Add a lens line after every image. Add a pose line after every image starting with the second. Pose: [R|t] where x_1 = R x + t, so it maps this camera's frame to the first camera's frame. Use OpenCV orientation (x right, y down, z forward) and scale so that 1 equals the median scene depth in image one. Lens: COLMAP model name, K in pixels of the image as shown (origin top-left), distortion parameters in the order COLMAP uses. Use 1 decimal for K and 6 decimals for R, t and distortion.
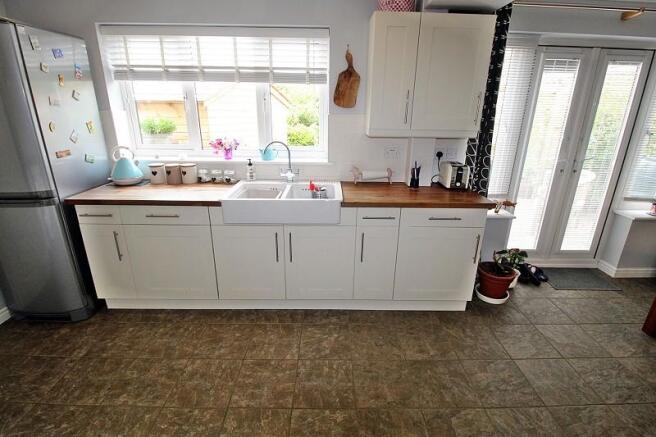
lens RADIAL K [[311.0, 0, 330.6], [0, 311.0, 214.9], [0, 0, 1]] dist [-0.010497, -0.004472]
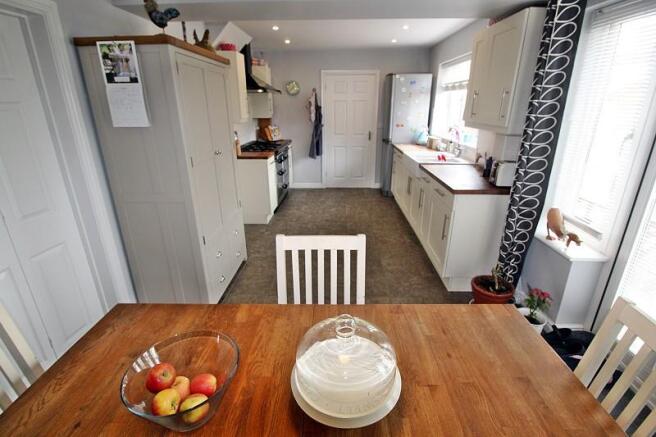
lens RADIAL K [[311.0, 0, 333.7], [0, 311.0, 223.4], [0, 0, 1]] dist [-0.010497, -0.004472]
pose [[-0.037168, 0.345313, -0.937751, 1.733682], [-0.325101, 0.883174, 0.338101, -0.175722], [0.944949, 0.317430, 0.079435, 0.573738]]
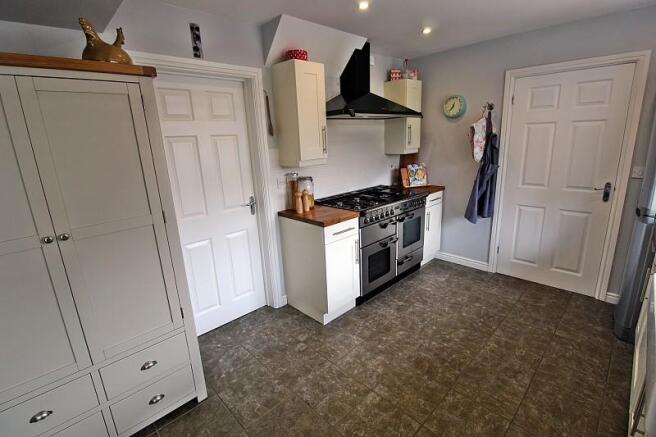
lens RADIAL K [[311.0, 0, 330.8], [0, 311.0, 215.3], [0, 0, 1]] dist [-0.010497, -0.004472]
pose [[-0.720888, 0.186881, -0.667380, 0.527781], [-0.195709, 0.868874, 0.454705, -0.310177], [0.664844, 0.458404, -0.589786, 0.891913]]
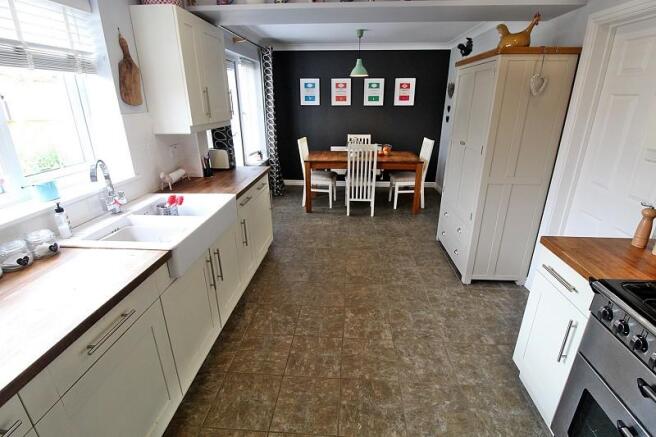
lens RADIAL K [[311.0, 0, 330.7], [0, 311.0, 215.4], [0, 0, 1]] dist [-0.010497, -0.004472]
pose [[0.088533, -0.362679, 0.927699, -0.951396], [0.327674, 0.890123, 0.316718, -0.217452], [-0.940634, 0.275943, 0.197645, 0.533412]]
